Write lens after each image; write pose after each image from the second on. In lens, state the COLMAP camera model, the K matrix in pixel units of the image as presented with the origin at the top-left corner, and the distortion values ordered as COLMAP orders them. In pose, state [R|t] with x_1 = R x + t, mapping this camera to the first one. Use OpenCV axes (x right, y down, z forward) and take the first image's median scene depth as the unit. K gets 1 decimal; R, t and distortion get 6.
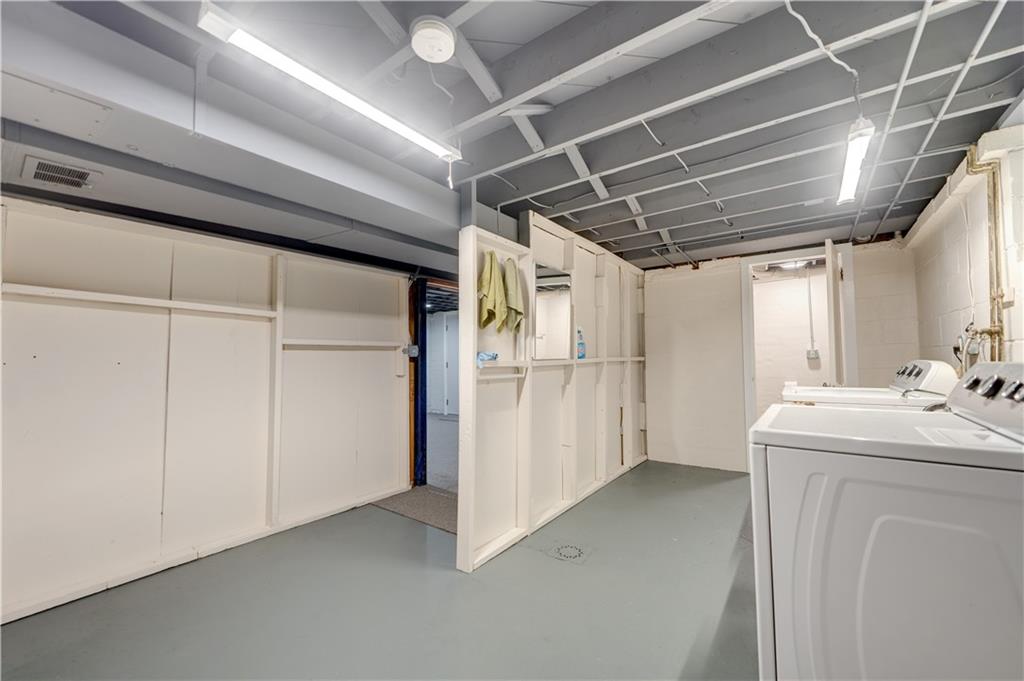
lens RADIAL K [[407.3, 0, 510.3], [0, 407.3, 339.2], [0, 0, 1]] dist [0.001508, -0.000041]
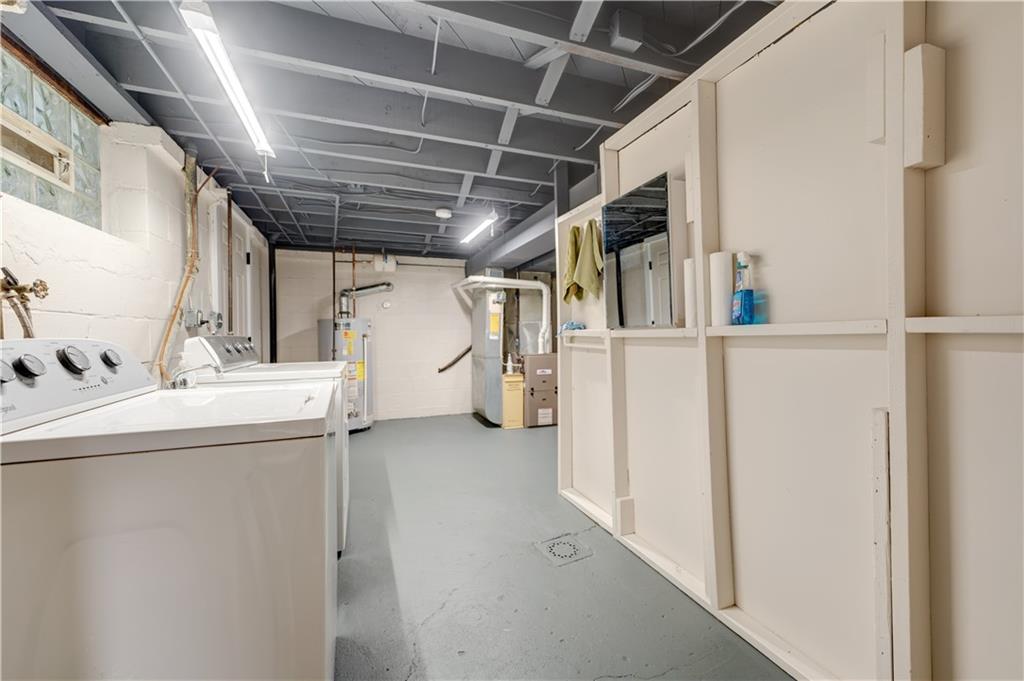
lens RADIAL K [[407.3, 0, 510.3], [0, 407.3, 339.2], [0, 0, 1]] dist [0.001508, -0.000041]
pose [[-0.545533, 0.027131, -0.837650, 0.729678], [0.047317, 0.998879, 0.001537, 0.053451], [0.836753, -0.038797, -0.546205, 1.107159]]
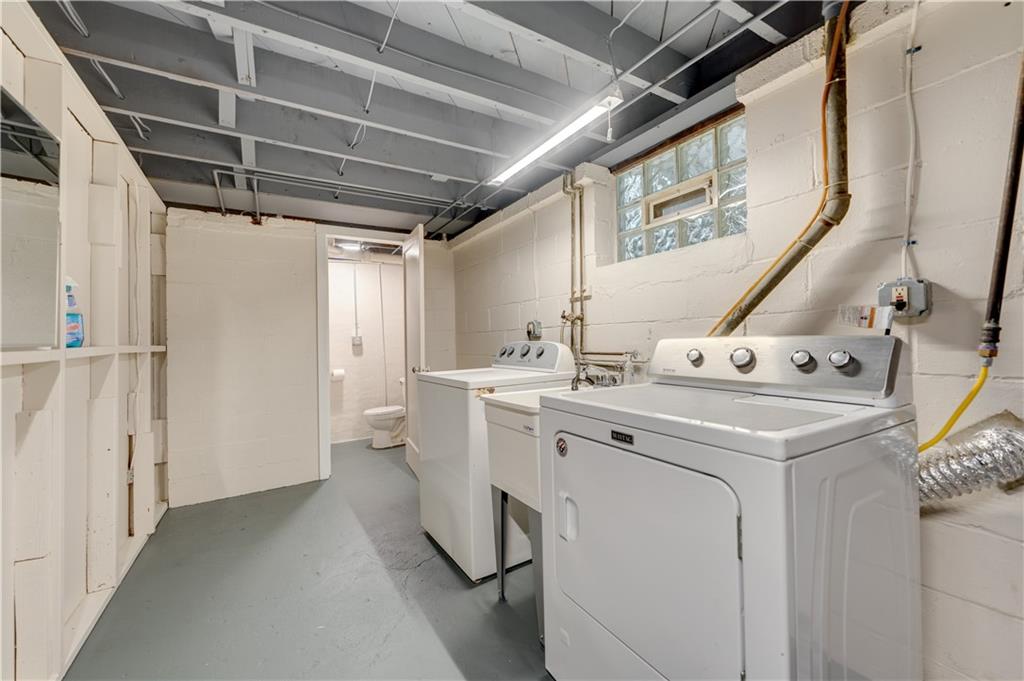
lens RADIAL K [[407.3, 0, 510.3], [0, 407.3, 339.2], [0, 0, 1]] dist [0.001508, -0.000041]
pose [[0.390027, 0.000780, 0.920803, -0.045082], [-0.022449, 0.999710, 0.008662, 0.019873], [-0.920530, -0.024049, 0.389932, 0.324452]]
